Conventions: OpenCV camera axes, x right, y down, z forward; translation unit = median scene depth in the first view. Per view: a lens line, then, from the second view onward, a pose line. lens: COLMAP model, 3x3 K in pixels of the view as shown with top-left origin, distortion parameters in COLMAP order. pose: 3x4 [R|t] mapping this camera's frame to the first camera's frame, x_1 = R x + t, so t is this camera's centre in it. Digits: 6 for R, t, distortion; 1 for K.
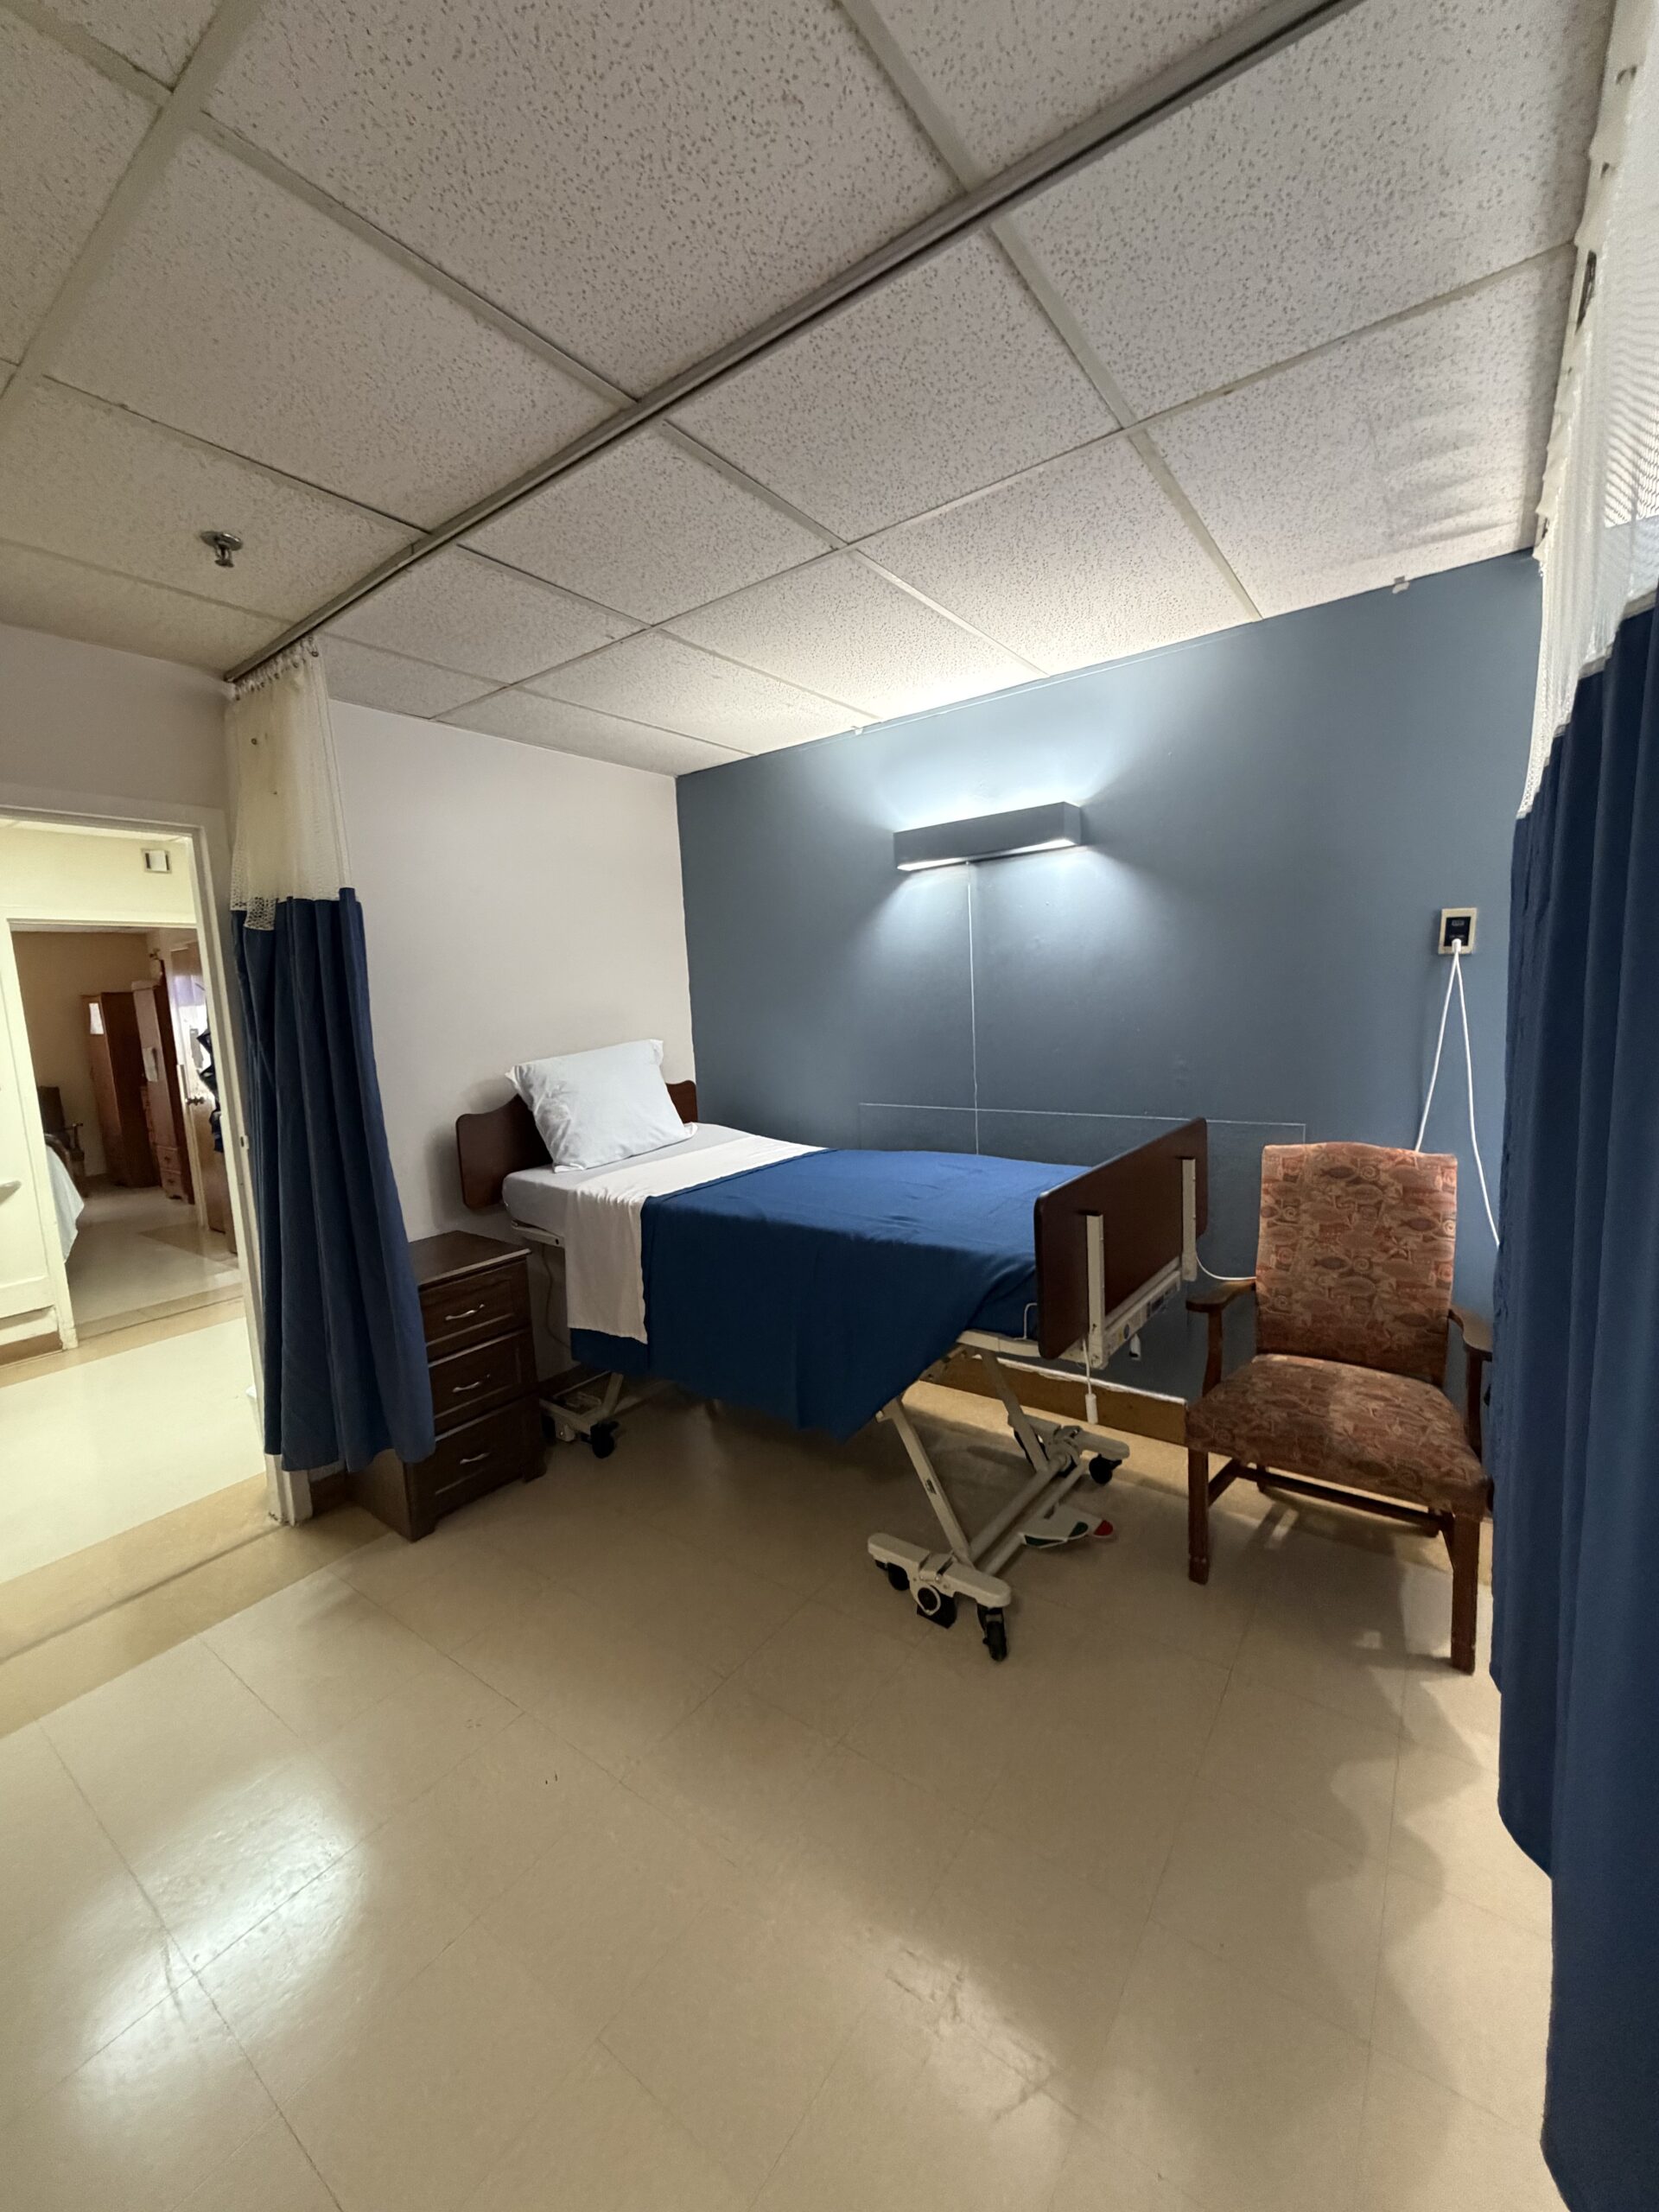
lens RADIAL K [[878.0, 0, 825.4], [0, 878.0, 1094.1], [0, 0, 1]] dist [0.000333, -0.000227]
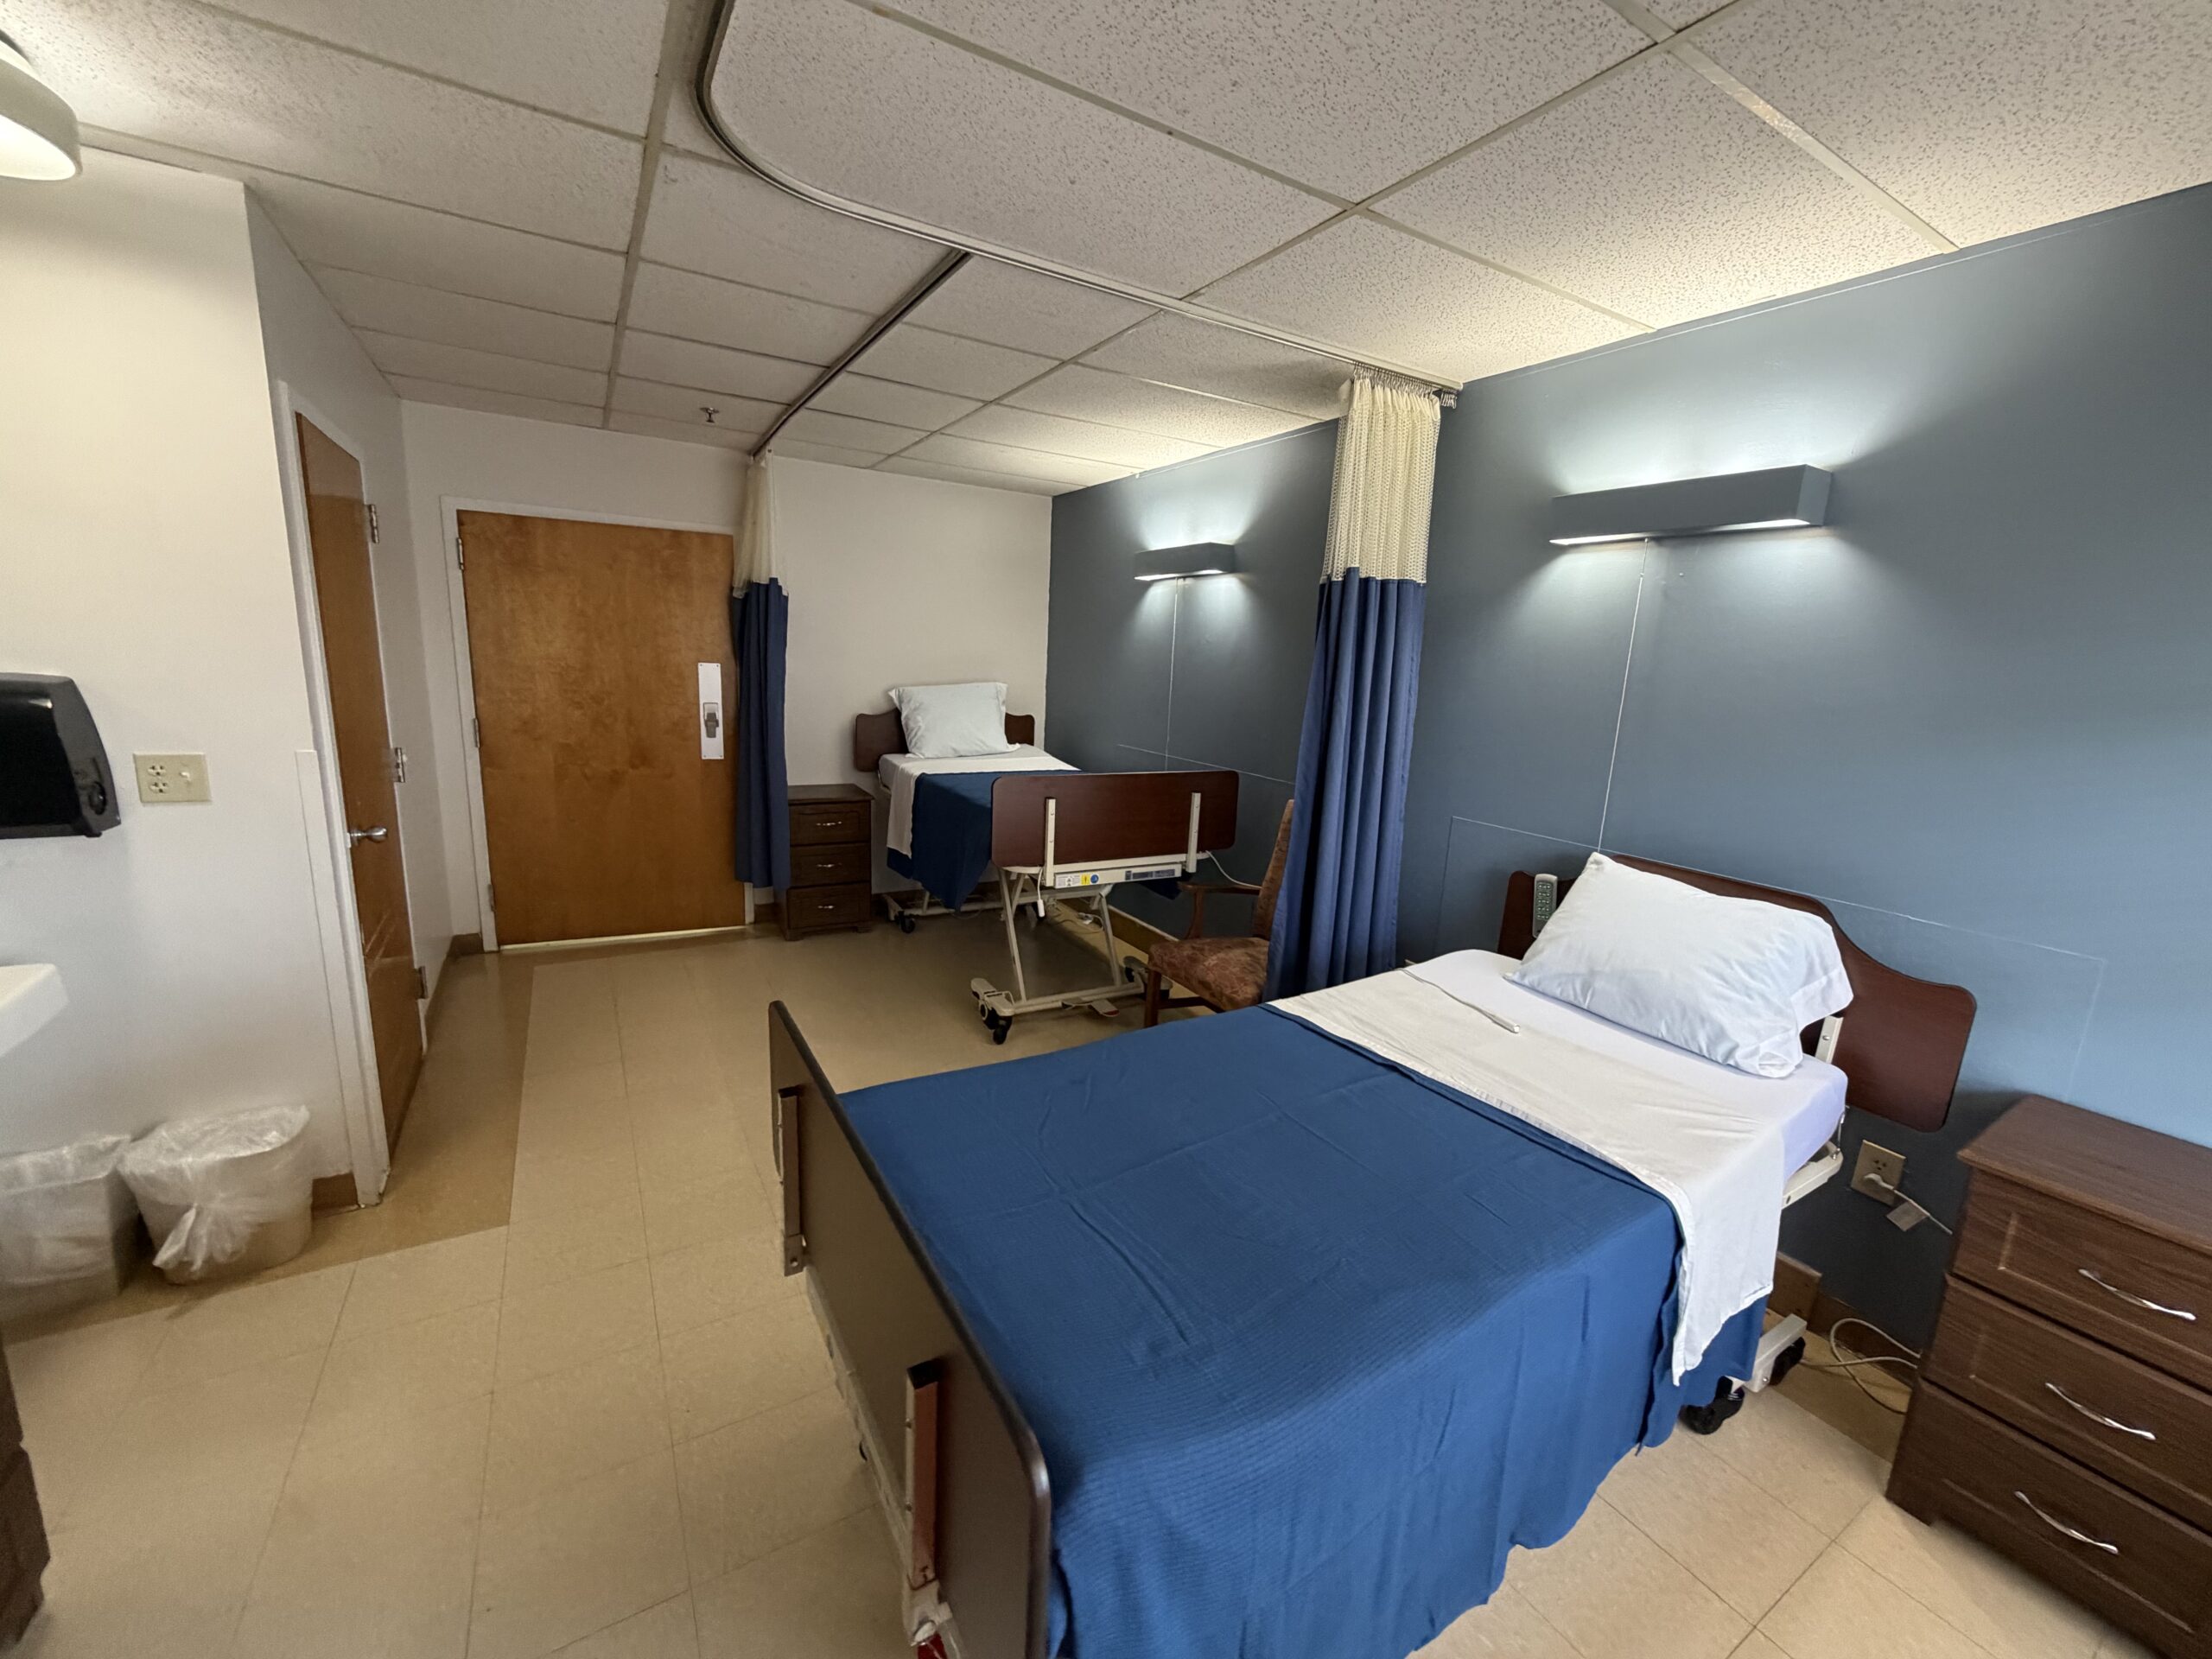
lens RADIAL K [[878.0, 0, 1105.1], [0, 878.0, 830.6], [0, 0, 1]] dist [0.000333, -0.000227]
pose [[0.917120, 0.169353, -0.360847, 0.650892], [-0.138821, 0.984287, 0.109122, -0.004729], [0.373658, -0.049985, 0.926219, -0.372428]]
